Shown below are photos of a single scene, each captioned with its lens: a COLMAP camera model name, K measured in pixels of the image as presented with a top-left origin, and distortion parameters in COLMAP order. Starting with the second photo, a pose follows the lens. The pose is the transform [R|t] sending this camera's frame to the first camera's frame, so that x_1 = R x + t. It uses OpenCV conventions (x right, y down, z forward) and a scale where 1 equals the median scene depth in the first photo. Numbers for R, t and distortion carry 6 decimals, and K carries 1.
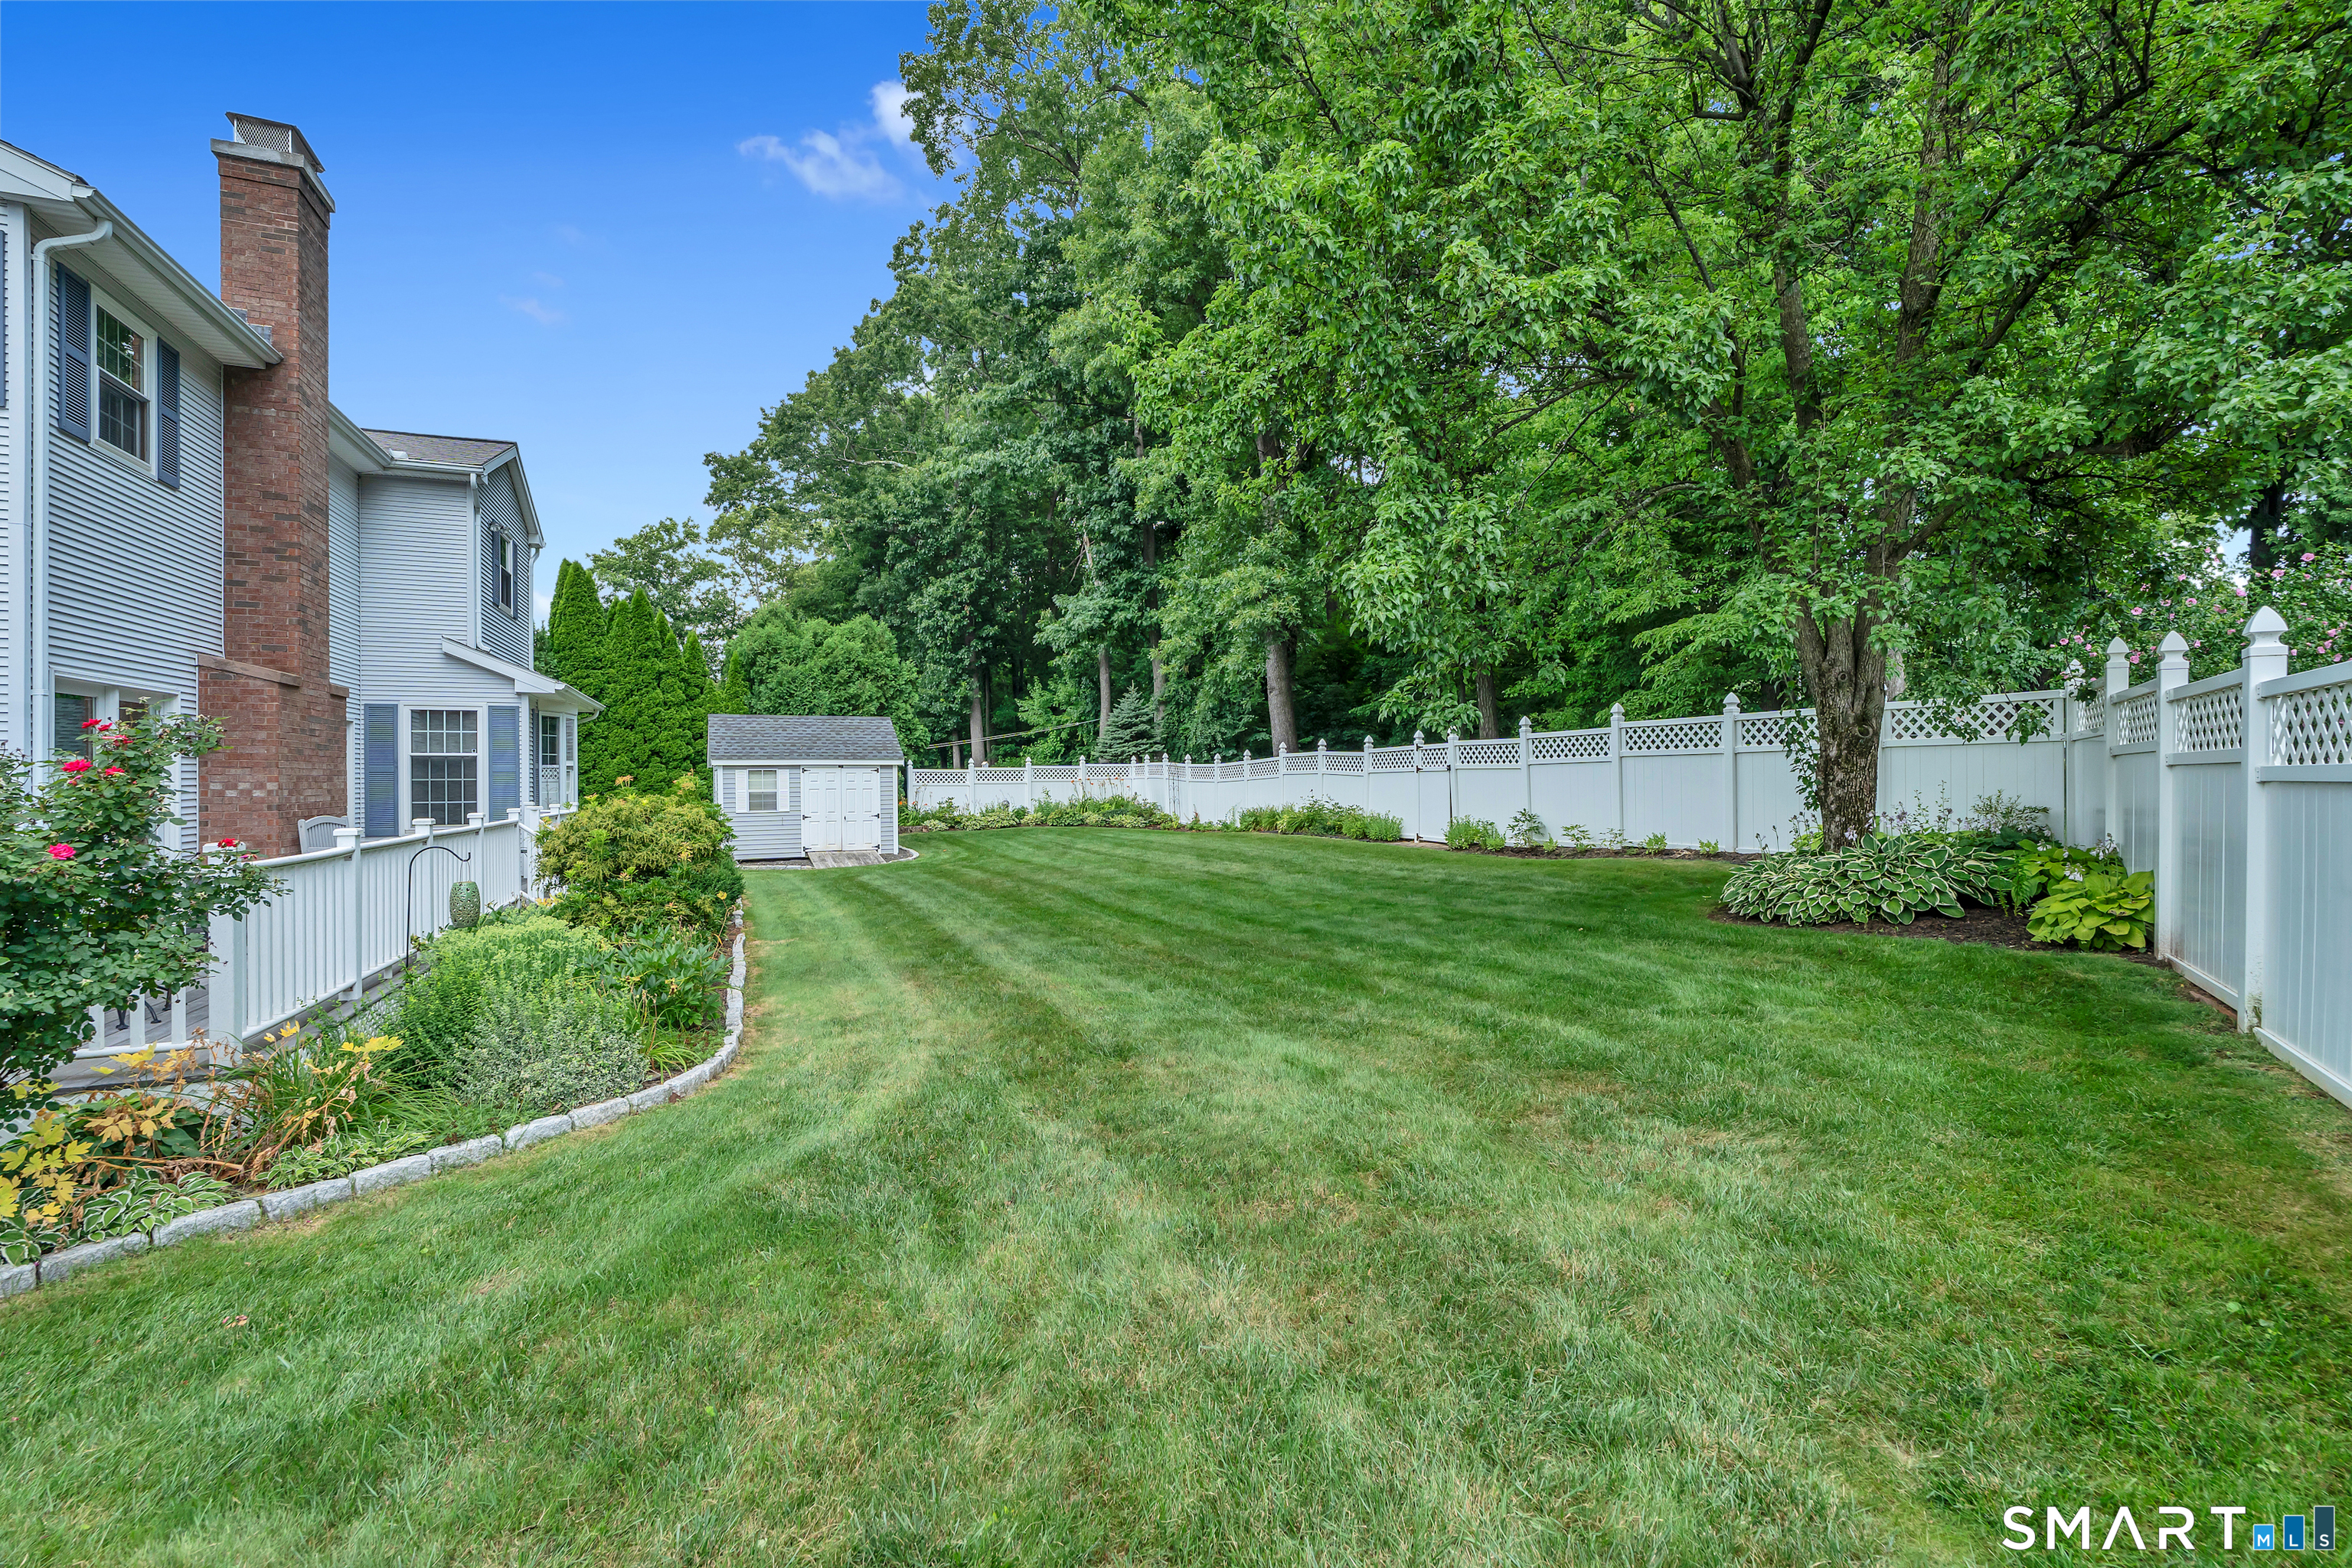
lens RADIAL K [[1039.5, 0, 1185.8], [0, 1039.5, 780.0], [0, 0, 1]] dist [0.000924, -0.000055]
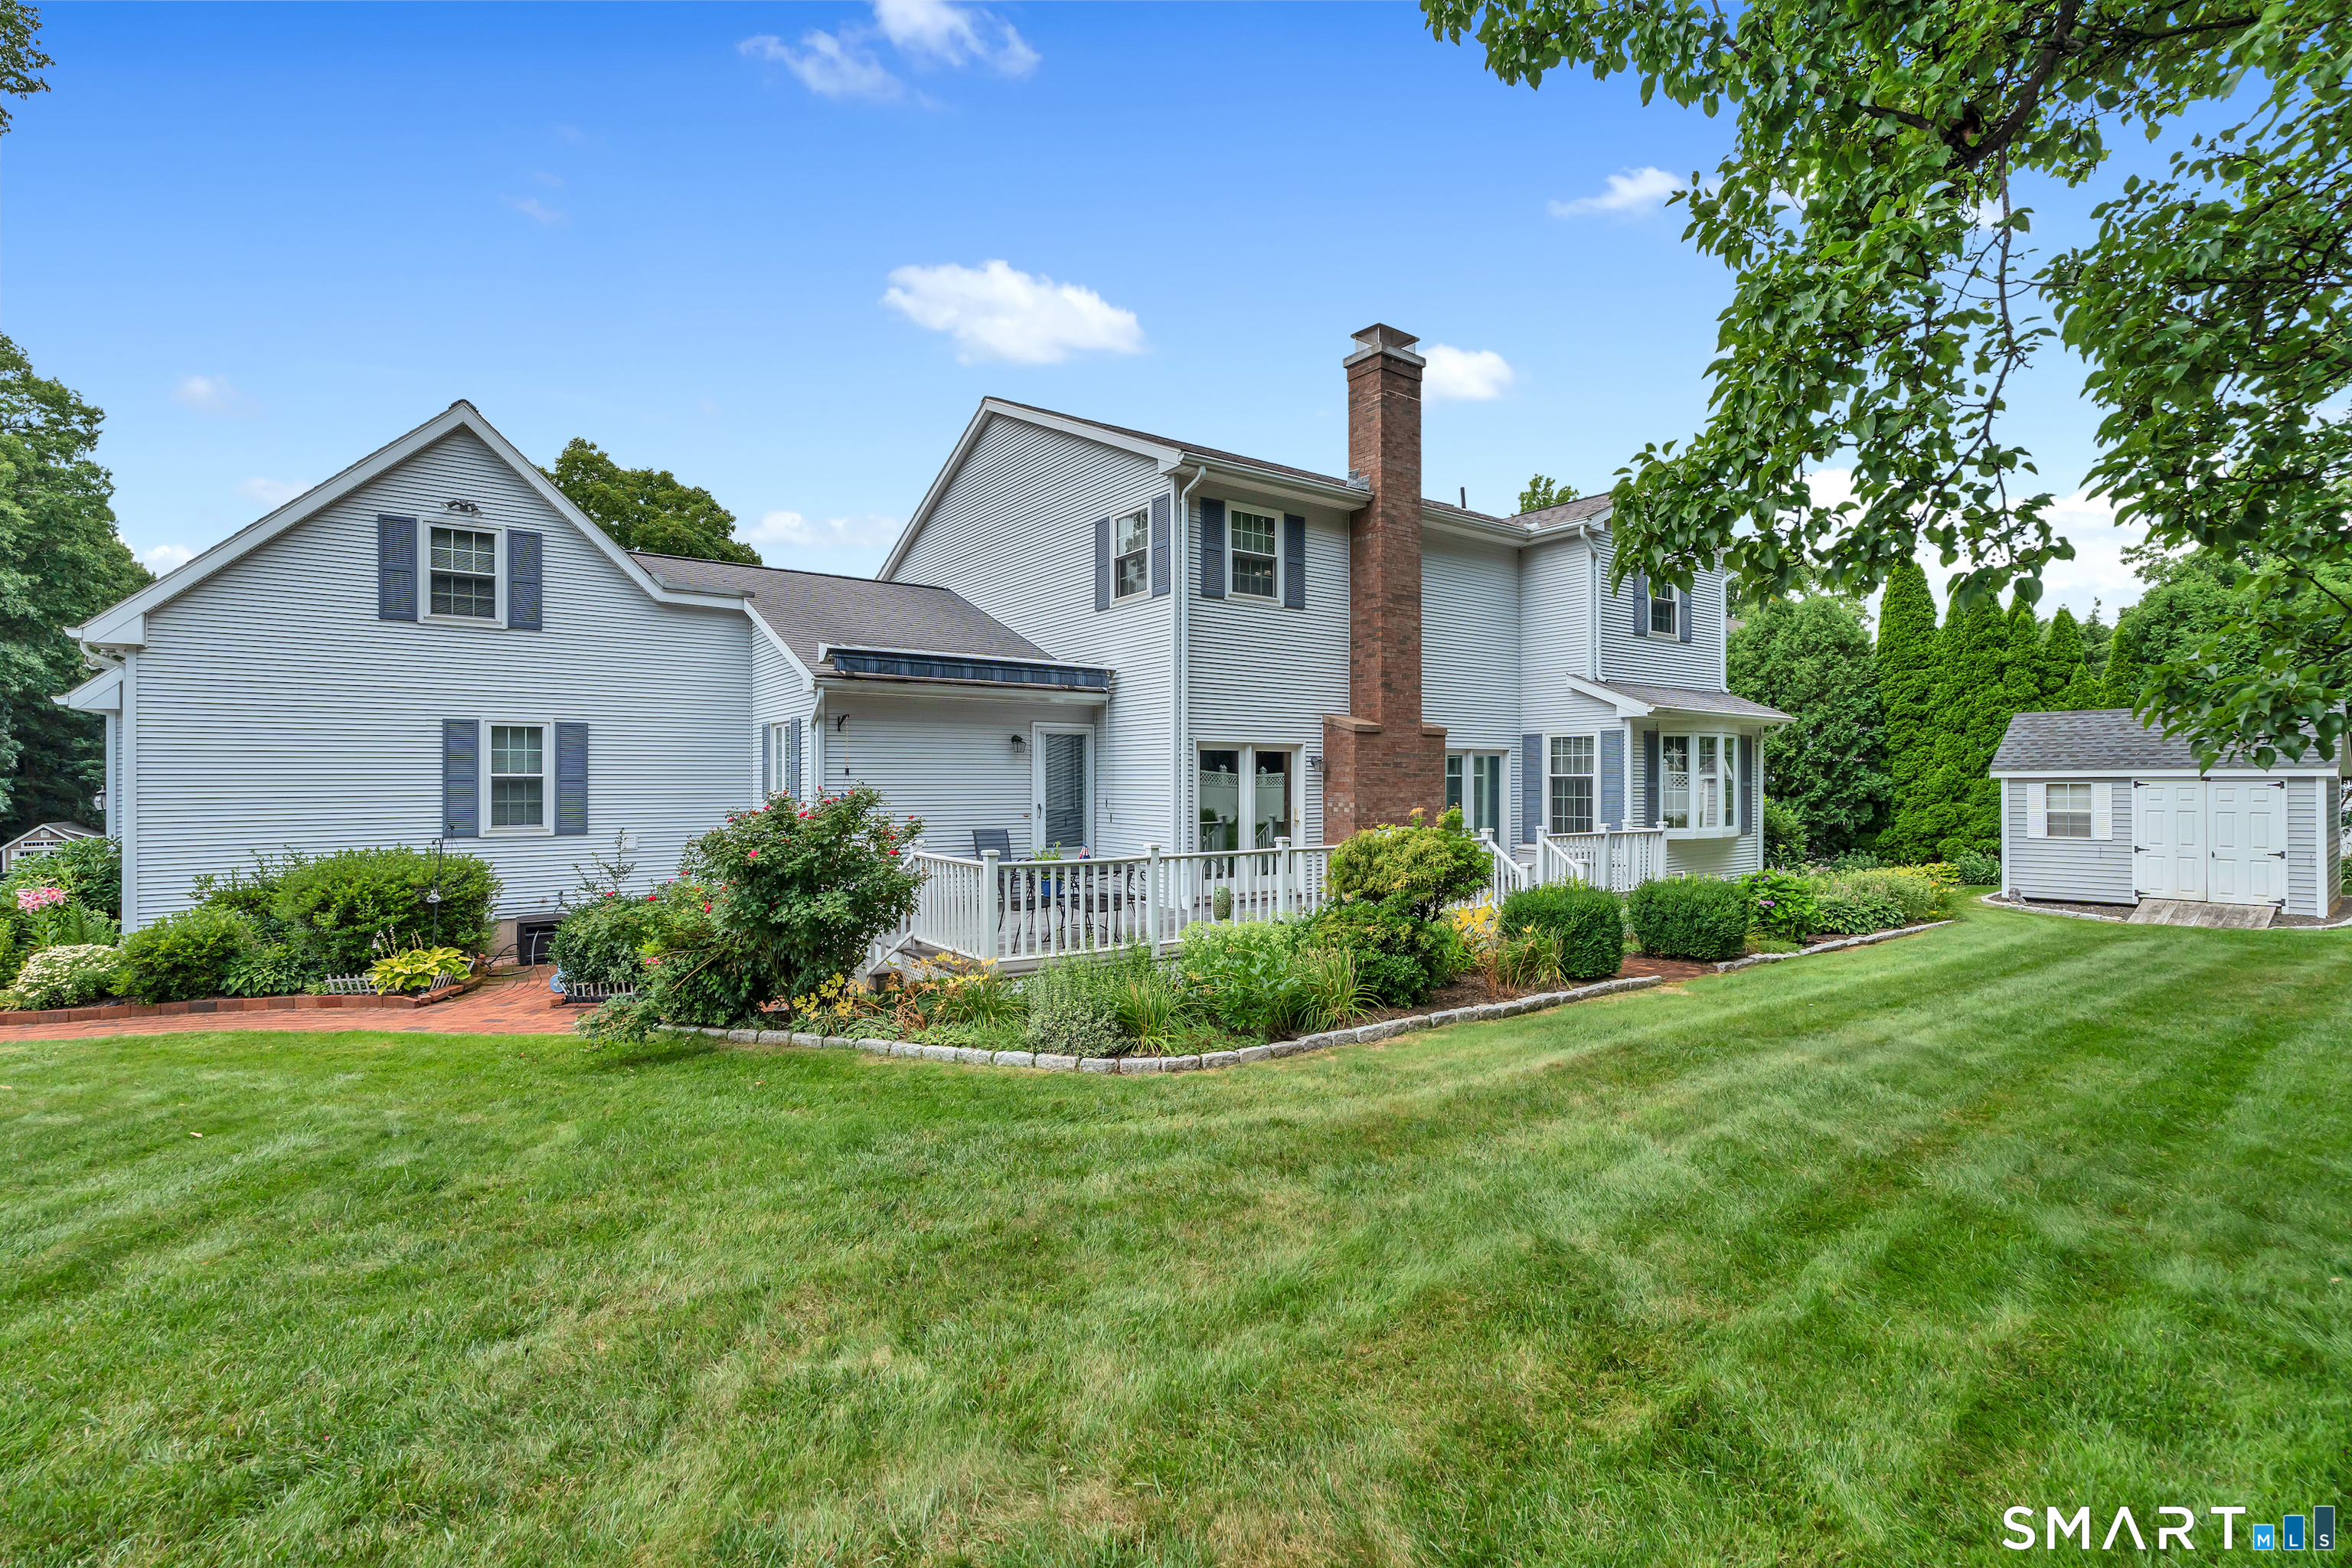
lens RADIAL K [[1039.5, 0, 1185.8], [0, 1039.5, 780.0], [0, 0, 1]] dist [0.000924, -0.000055]
pose [[0.229143, 0.008201, -0.973358, 0.308392], [-0.003862, 0.999964, 0.007515, -0.025611], [0.973385, 0.002037, 0.229166, 0.317157]]
